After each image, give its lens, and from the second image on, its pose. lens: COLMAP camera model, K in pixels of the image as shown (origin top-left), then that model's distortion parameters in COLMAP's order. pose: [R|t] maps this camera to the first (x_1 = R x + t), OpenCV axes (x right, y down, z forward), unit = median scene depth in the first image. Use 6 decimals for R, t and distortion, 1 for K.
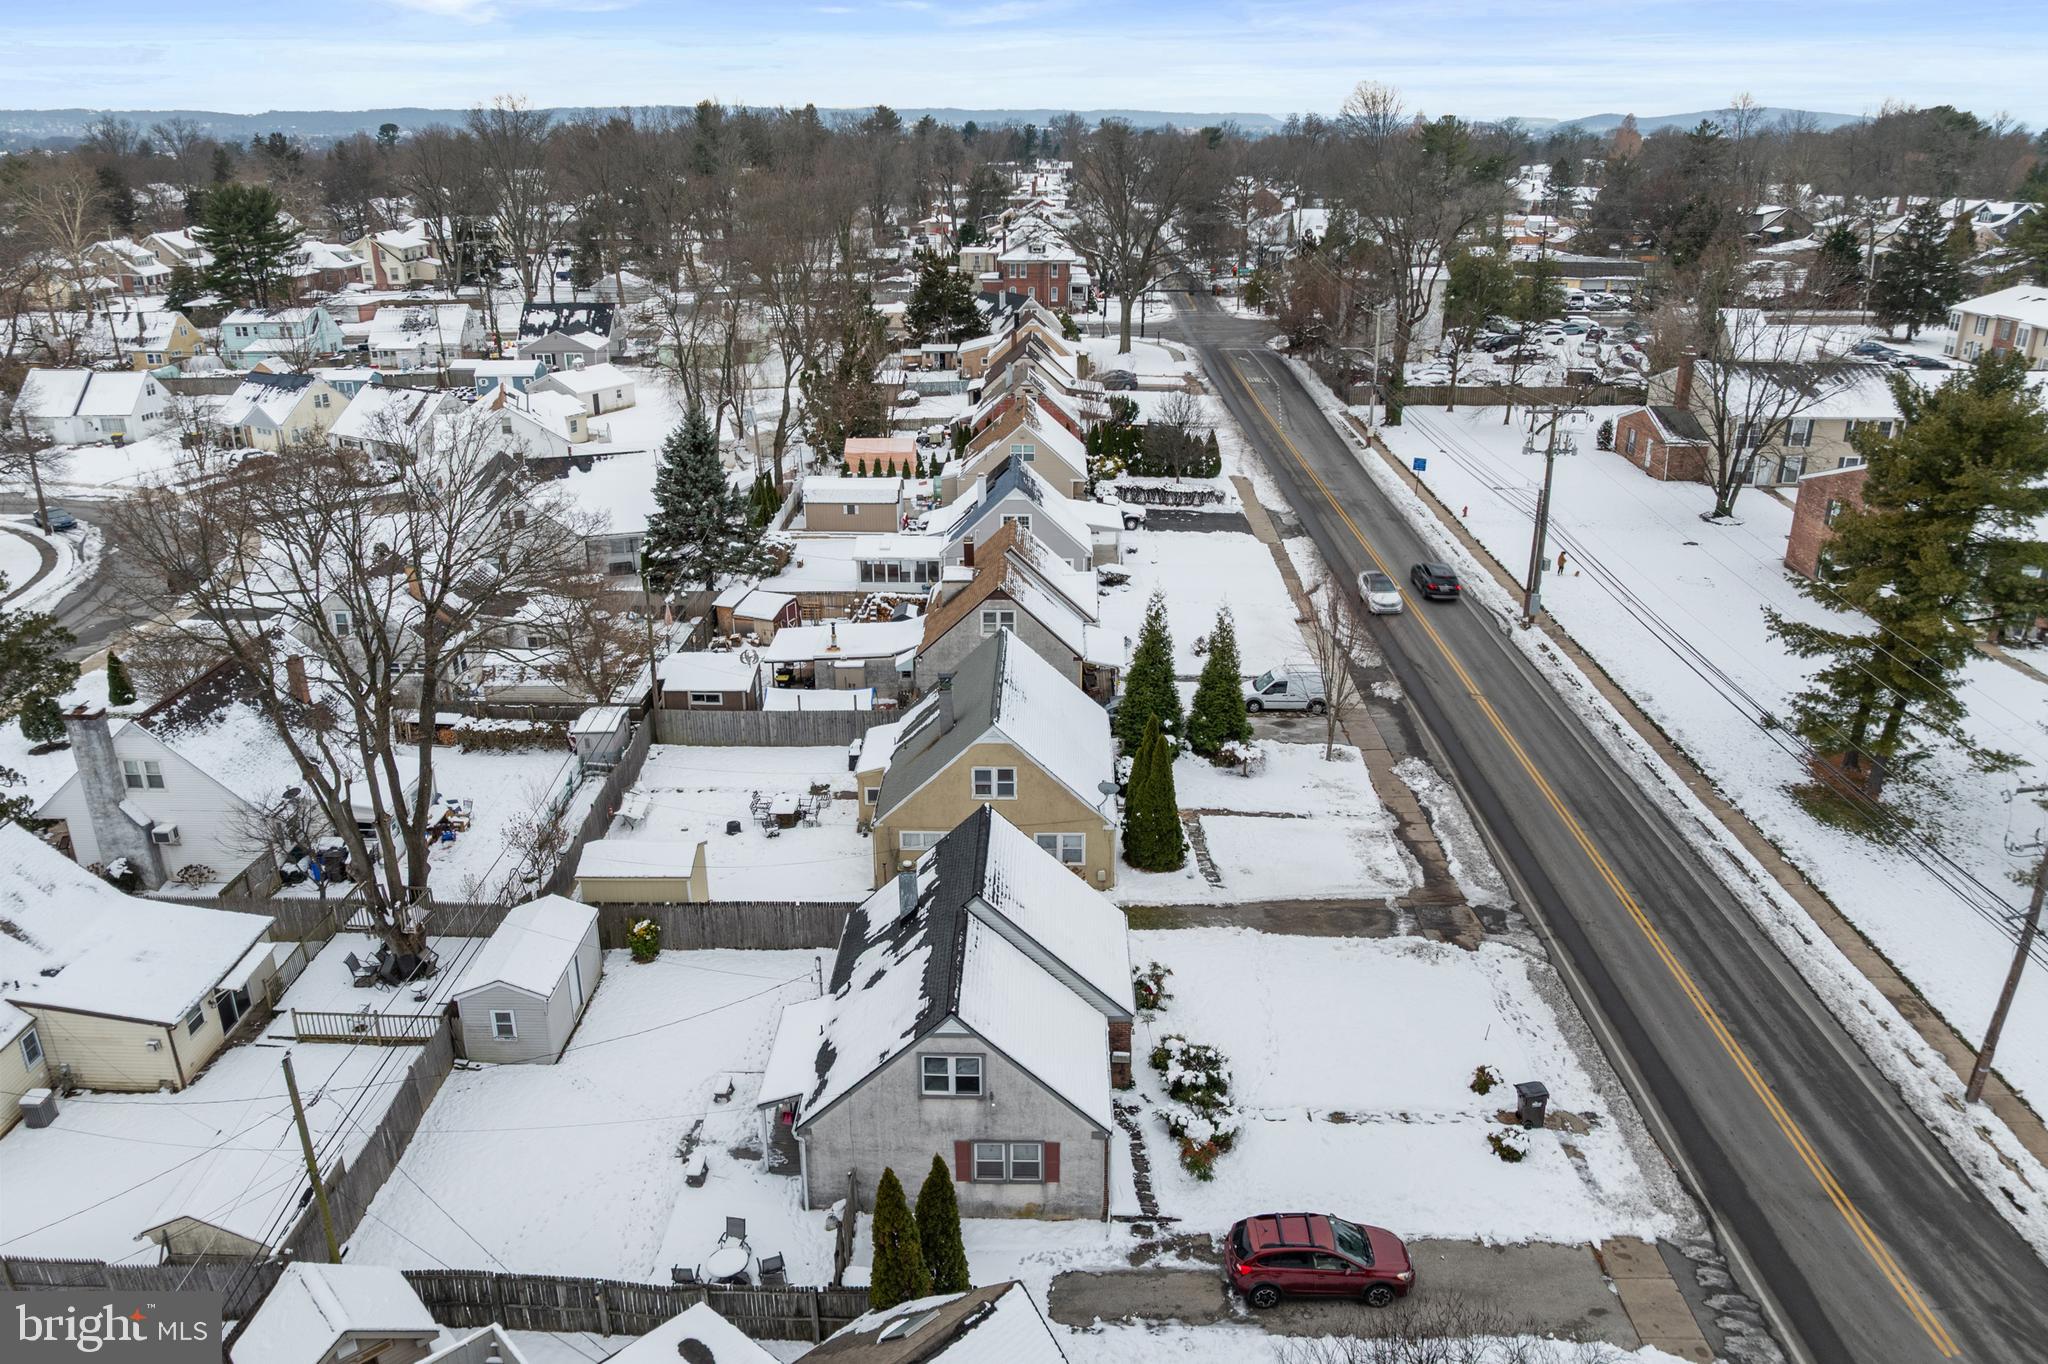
lens RADIAL K [[1427.8, 0, 1030.8], [0, 1427.8, 659.0], [0, 0, 1]] dist [-0.015983, -0.041481]
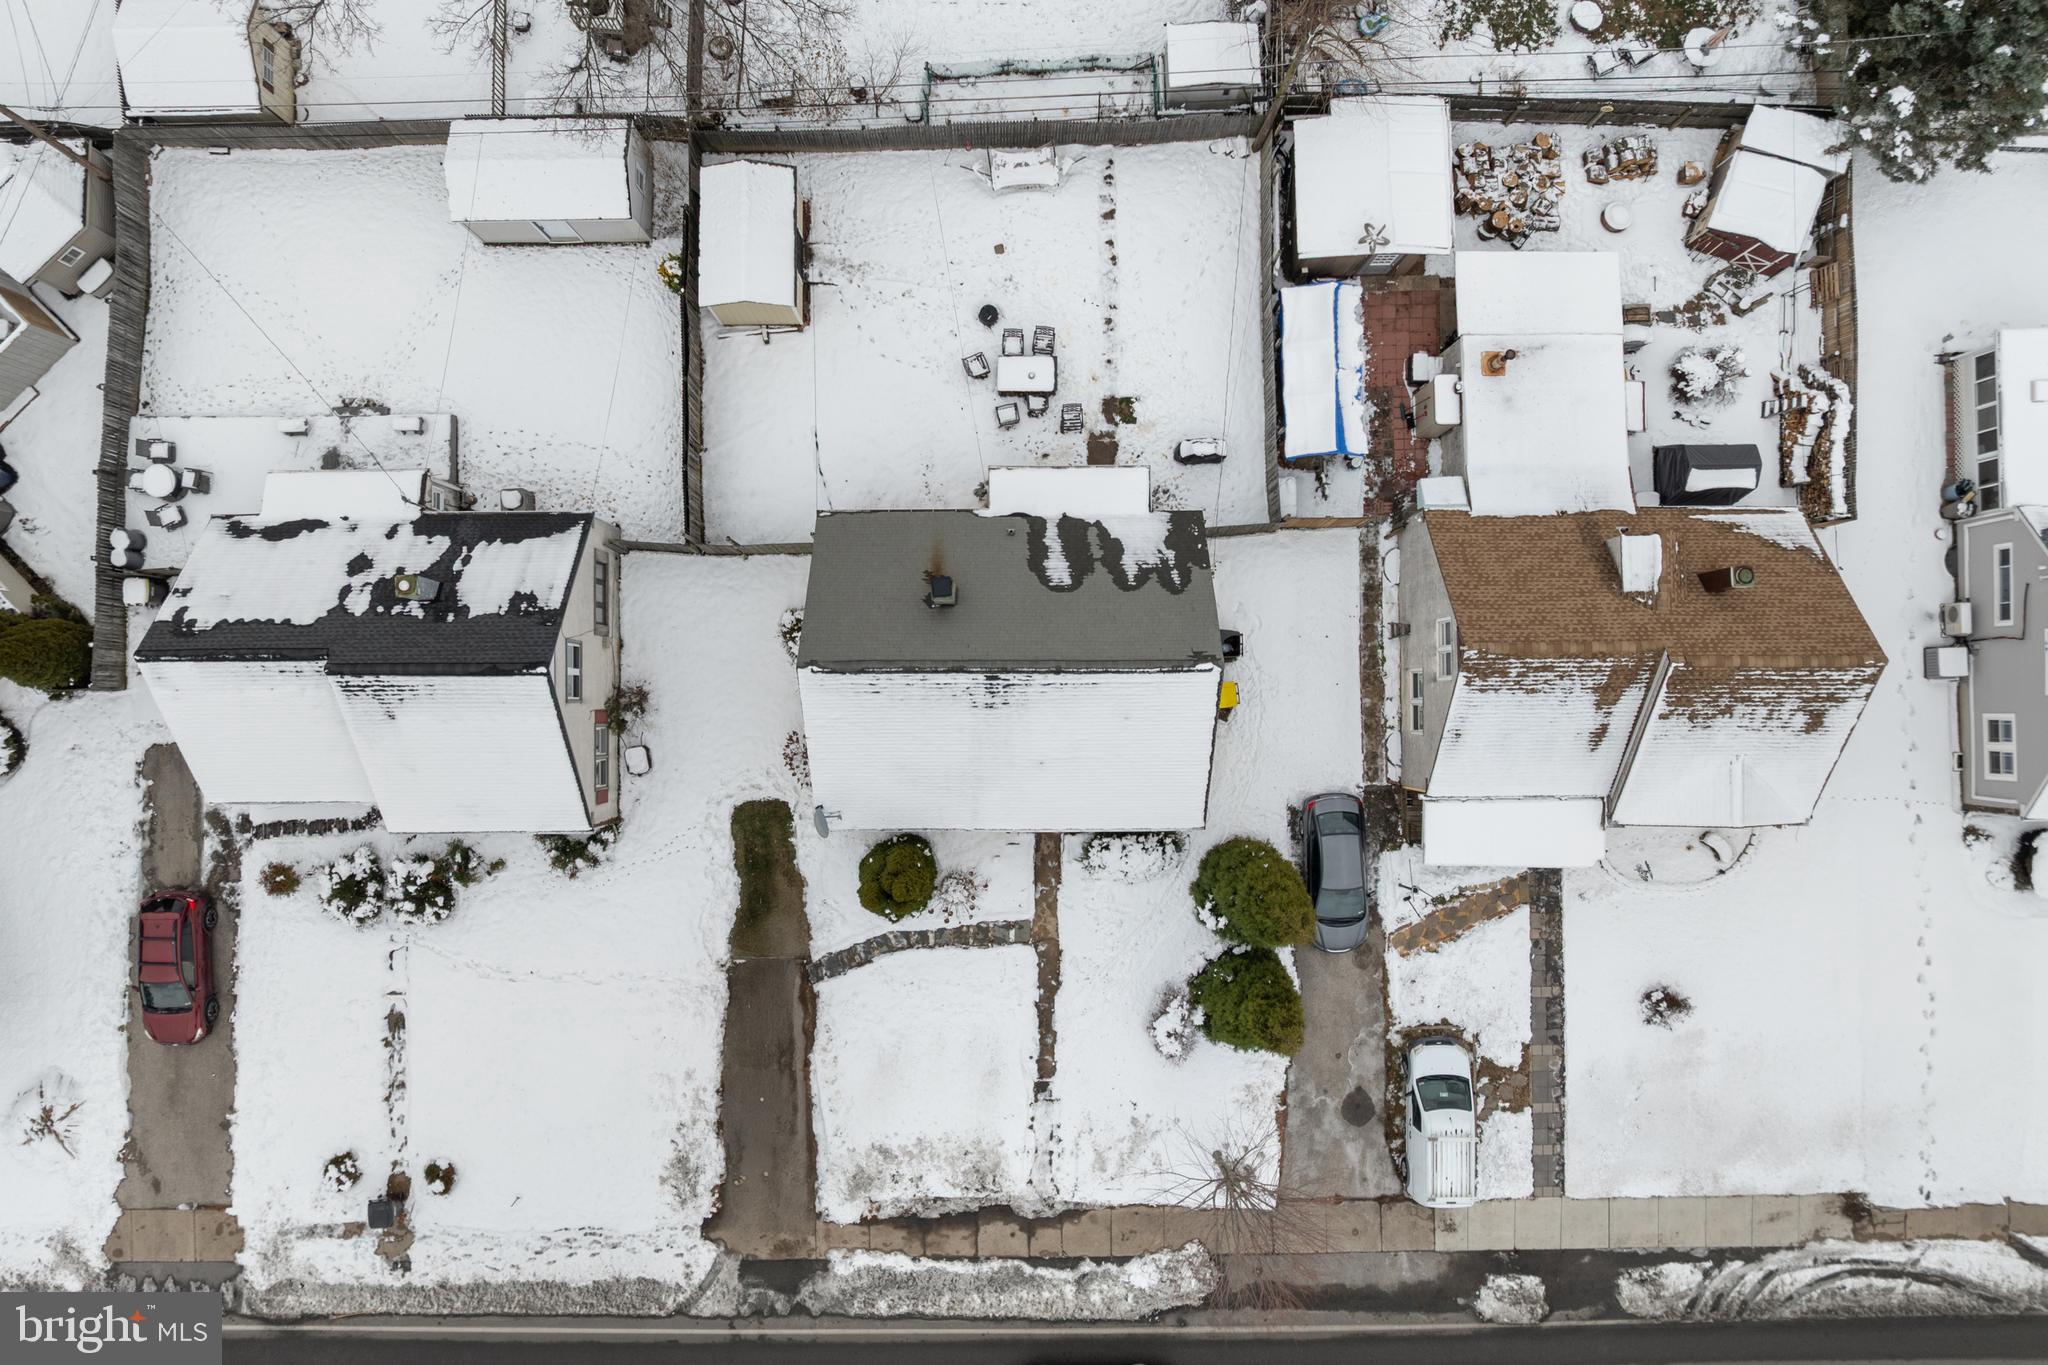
lens RADIAL K [[1427.8, 0, 1030.8], [0, 1427.8, 659.5], [0, 0, 1]] dist [-0.015983, -0.041481]
pose [[0.021017, 0.999409, -0.027196, -0.006539], [-0.361610, 0.032959, 0.931747, -0.543341], [0.932093, -0.009748, 0.362089, 0.704086]]
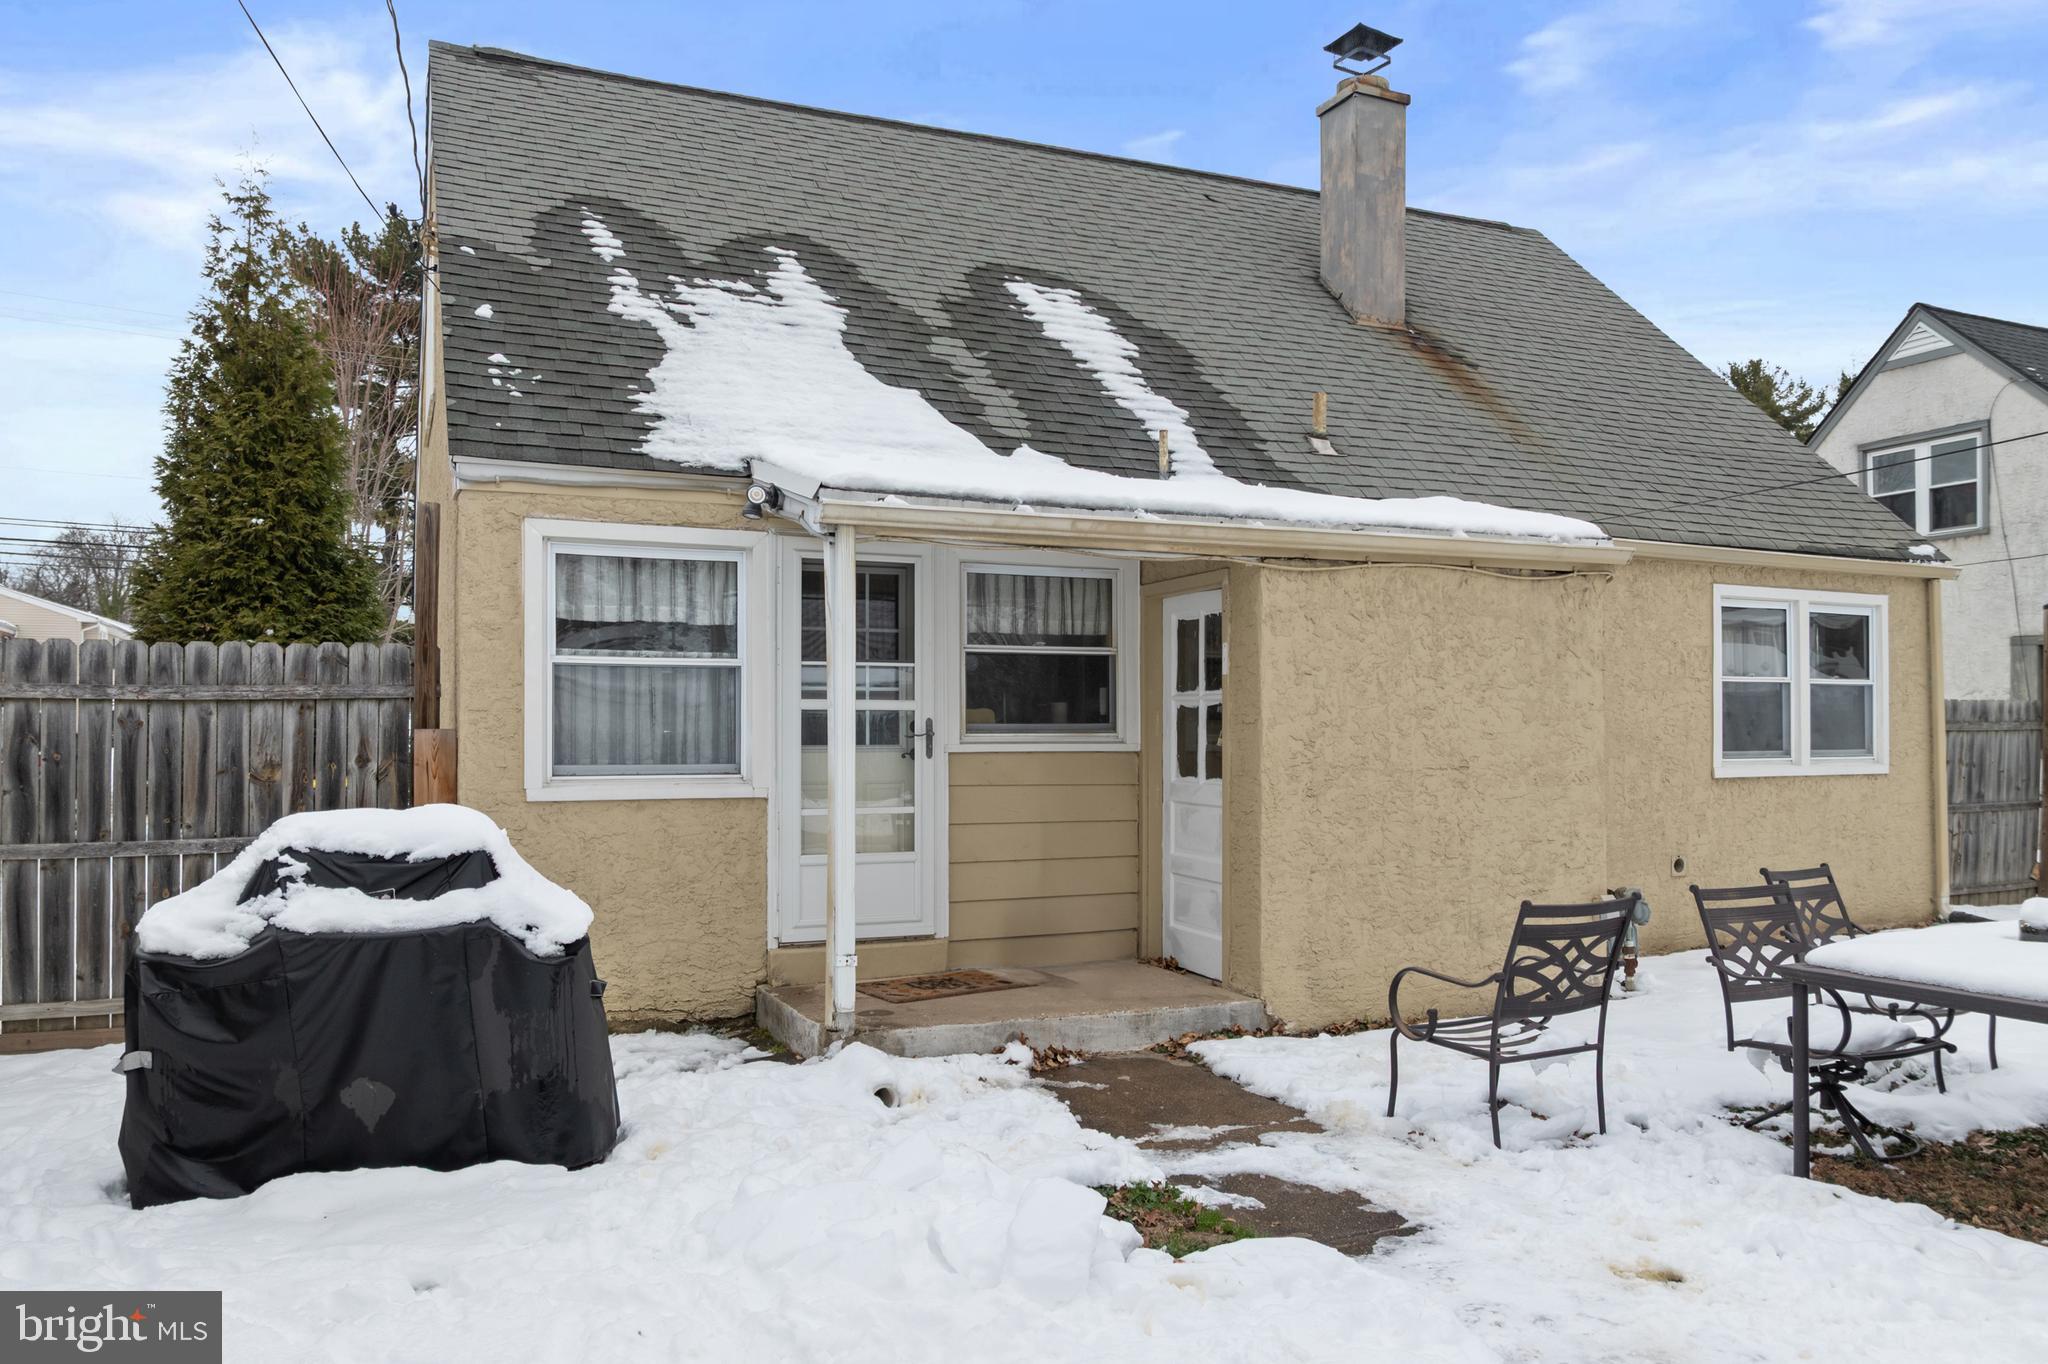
lens RADIAL K [[1441.0, 0, 1025.4], [0, 1441.0, 718.0], [0, 0, 1]] dist [-0.011900, -0.043541]
pose [[-0.417389, 0.007437, 0.908697, -0.208914], [0.320213, 0.937031, 0.139414, 0.054530], [-0.850441, 0.349167, -0.393488, 1.028101]]
